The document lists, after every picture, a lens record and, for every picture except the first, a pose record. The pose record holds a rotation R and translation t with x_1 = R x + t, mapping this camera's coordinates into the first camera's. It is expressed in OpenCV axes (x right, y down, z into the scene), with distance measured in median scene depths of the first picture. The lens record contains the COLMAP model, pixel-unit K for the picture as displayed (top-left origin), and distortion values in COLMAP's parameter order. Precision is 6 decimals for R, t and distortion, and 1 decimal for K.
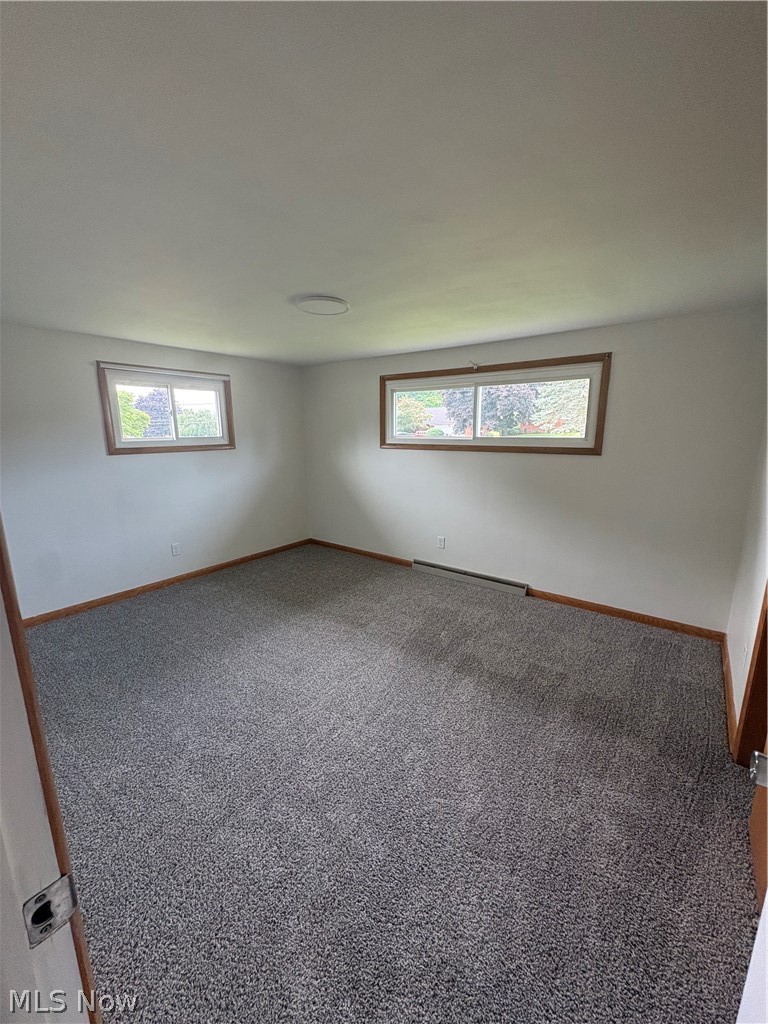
lens RADIAL K [[410.6, 0, 381.7], [0, 410.6, 512.6], [0, 0, 1]] dist [0.000635, 0.000078]
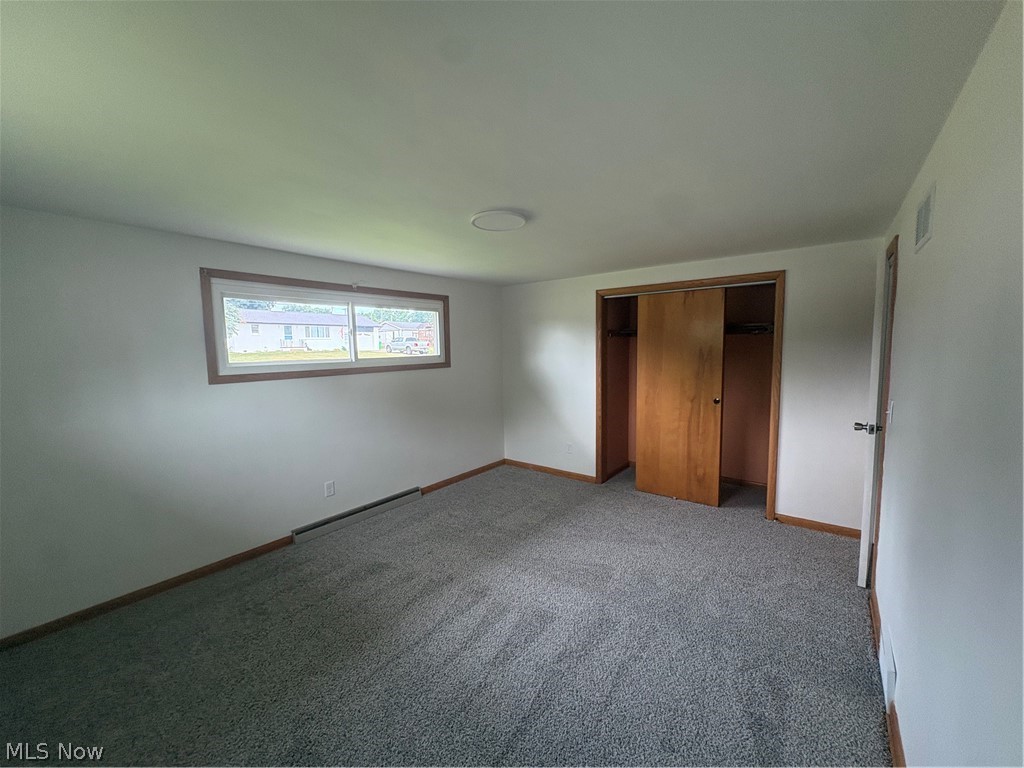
lens RADIAL K [[410.6, 0, 508.4], [0, 410.6, 383.8], [0, 0, 1]] dist [0.000635, 0.000078]
pose [[0.012399, -0.085131, 0.996293, -0.732983], [0.222010, 0.971735, 0.080269, -0.130945], [-0.974965, 0.220192, 0.030949, 0.670604]]
